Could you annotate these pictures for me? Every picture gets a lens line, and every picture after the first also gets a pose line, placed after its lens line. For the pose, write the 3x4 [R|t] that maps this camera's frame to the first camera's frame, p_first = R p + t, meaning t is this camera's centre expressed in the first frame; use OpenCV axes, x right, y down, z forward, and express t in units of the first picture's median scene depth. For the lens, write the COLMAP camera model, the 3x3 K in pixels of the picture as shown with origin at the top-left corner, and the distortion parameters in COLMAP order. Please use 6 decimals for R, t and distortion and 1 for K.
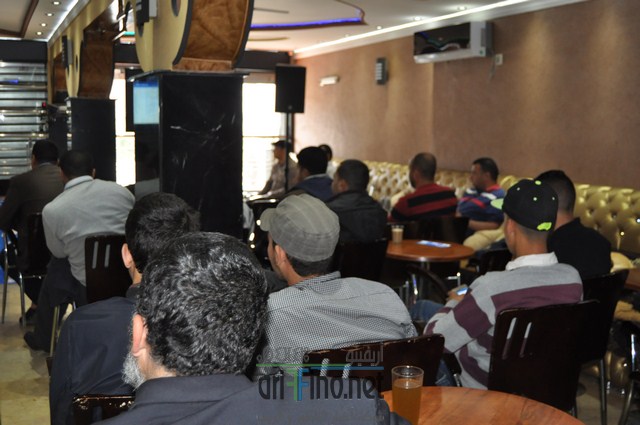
lens RADIAL K [[801.1, 0, 323.2], [0, 801.1, 211.3], [0, 0, 1]] dist [-0.024750, 0.000000]
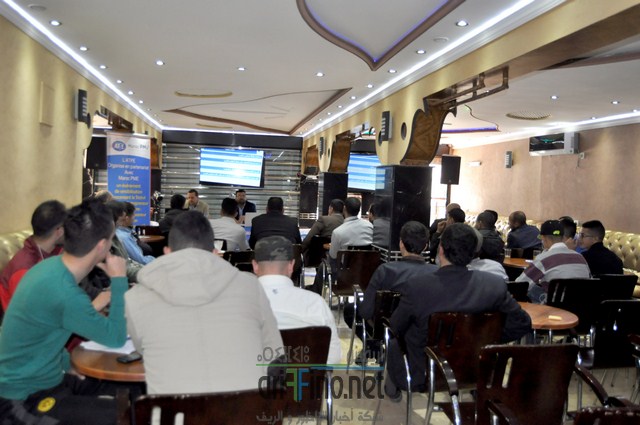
lens RADIAL K [[582.9, 0, 324.9], [0, 582.9, 213.0], [0, 0, 1]] dist [-0.042505, 0.000000]
pose [[0.970590, 0.040577, -0.237293, -0.004671], [-0.056094, 0.996680, -0.059007, 0.022027], [0.234111, 0.070582, 0.969644, -0.224307]]
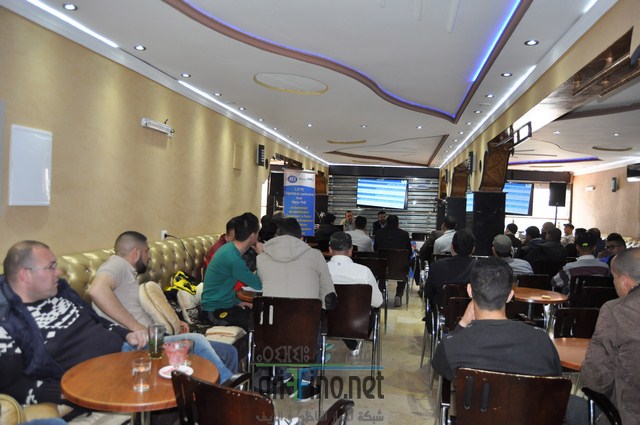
lens RADIAL K [[511.9, 0, 319.1], [0, 511.9, 210.4], [0, 0, 1]] dist [-0.094761, 0.034368]
pose [[0.846069, 0.029895, -0.532234, 0.124977], [-0.085395, 0.993133, -0.079966, 0.035576], [0.526189, 0.113107, 0.842812, -0.344687]]
